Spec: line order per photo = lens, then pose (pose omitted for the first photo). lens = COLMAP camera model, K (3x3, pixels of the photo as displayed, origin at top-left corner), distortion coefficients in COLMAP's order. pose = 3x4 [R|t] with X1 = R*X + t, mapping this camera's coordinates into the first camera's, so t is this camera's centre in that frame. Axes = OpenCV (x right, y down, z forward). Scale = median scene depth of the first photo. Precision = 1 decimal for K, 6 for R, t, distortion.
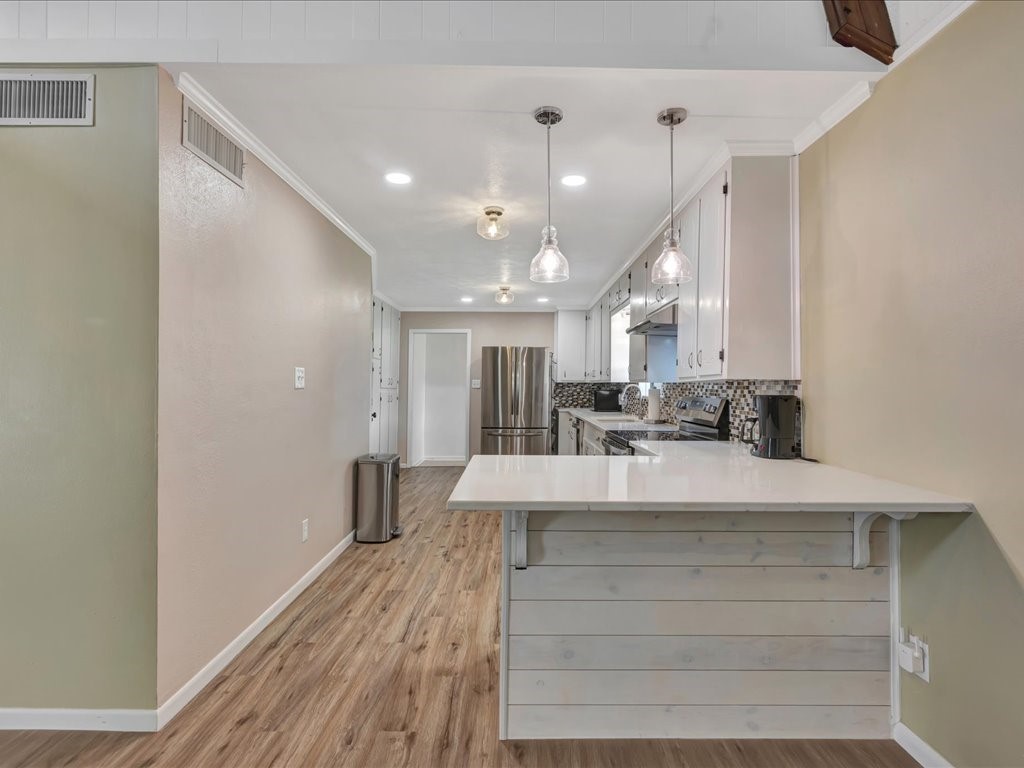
lens RADIAL K [[465.8, 0, 510.9], [0, 465.8, 376.5], [0, 0, 1]] dist [0.006298, 0.000578]
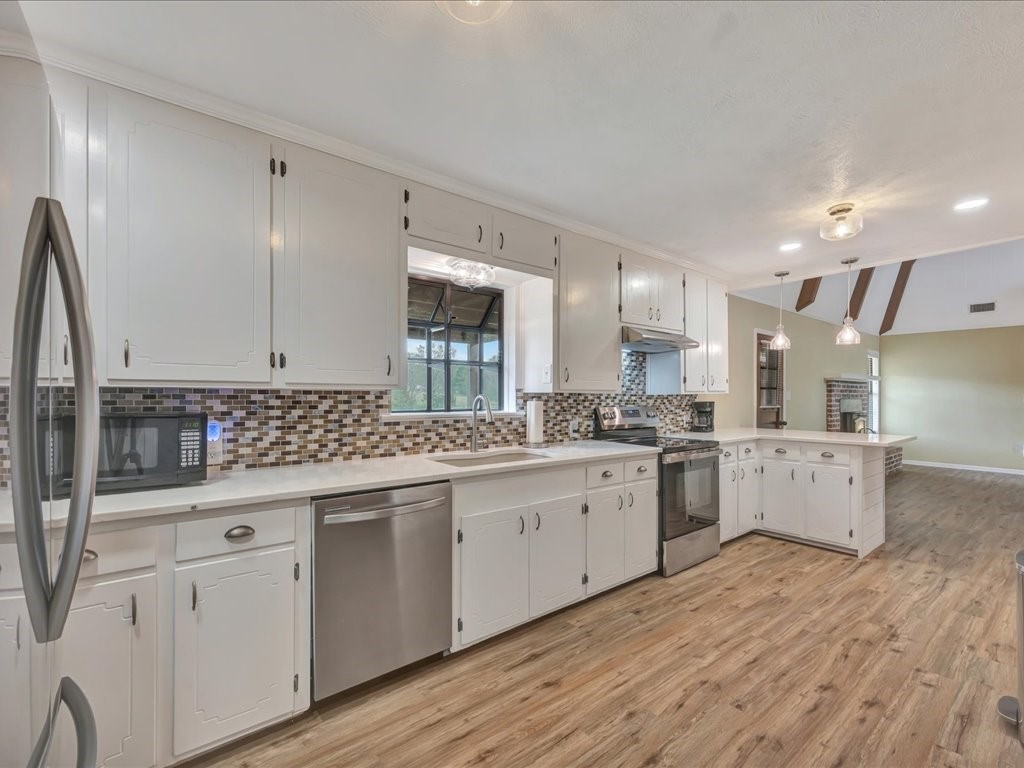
lens RADIAL K [[476.2, 0, 508.7], [0, 476.2, 397.1], [0, 0, 1]] dist [0.003273, 0.000659]
pose [[-0.633112, -0.002154, 0.774058, -0.350758], [-0.016675, 0.999802, -0.010857, 0.038696], [-0.773881, -0.019781, -0.633022, 2.030391]]
